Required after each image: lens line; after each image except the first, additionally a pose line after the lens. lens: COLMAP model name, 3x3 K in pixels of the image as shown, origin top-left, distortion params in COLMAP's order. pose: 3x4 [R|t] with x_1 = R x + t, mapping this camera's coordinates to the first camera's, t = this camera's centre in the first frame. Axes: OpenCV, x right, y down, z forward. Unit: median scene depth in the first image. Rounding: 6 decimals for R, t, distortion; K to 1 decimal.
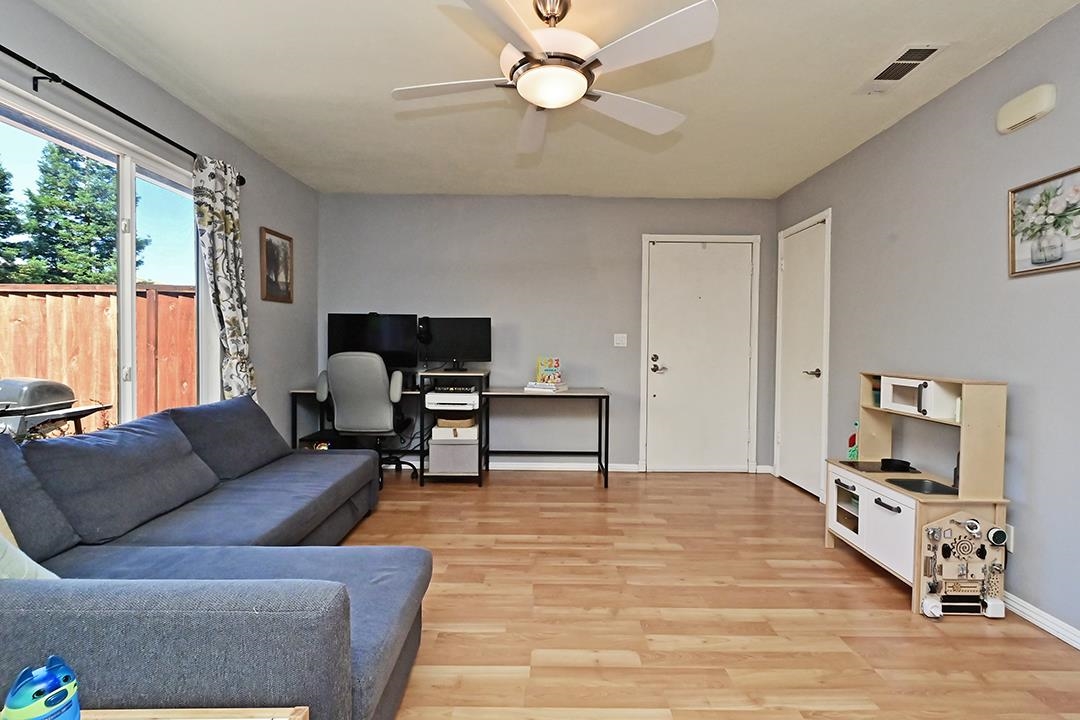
lens RADIAL K [[454.4, 0, 540.0], [0, 454.4, 360.0], [0, 0, 1]] dist [0.010514, 0.000048]
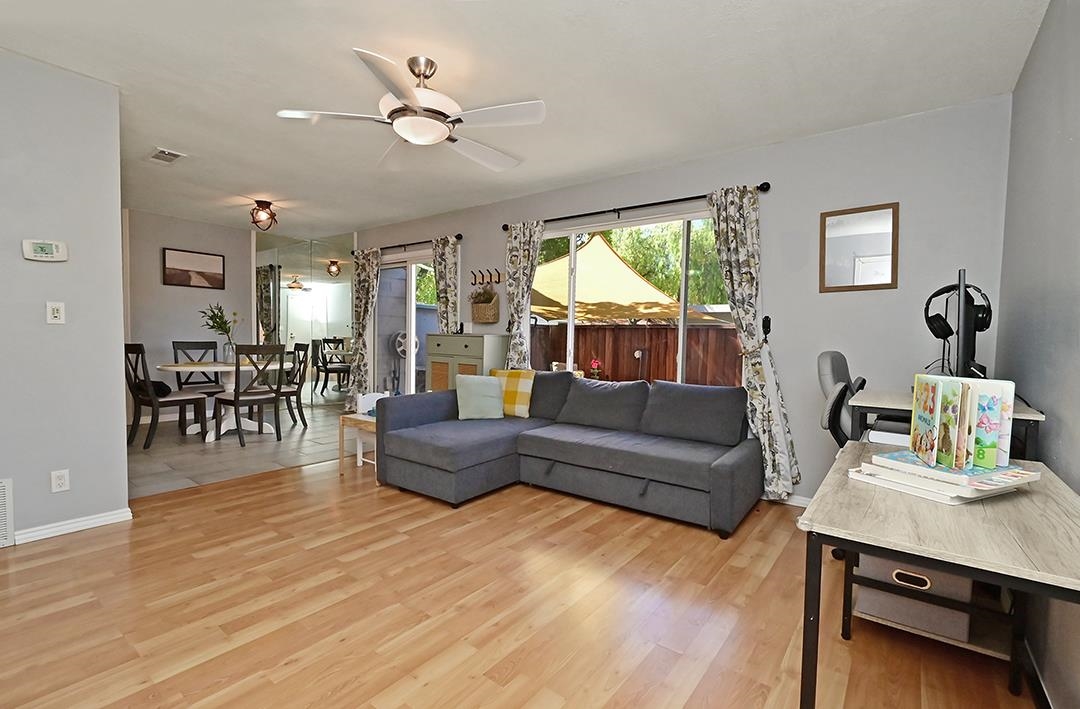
lens RADIAL K [[495.7, 0, 540.0], [0, 495.7, 354.5], [0, 0, 1]] dist [0.000327, 0.000008]
pose [[-0.599393, 0.011193, -0.800377, 0.861914], [-0.051763, 0.997267, 0.052711, -0.043134], [0.798780, 0.073025, -0.597176, 1.936205]]
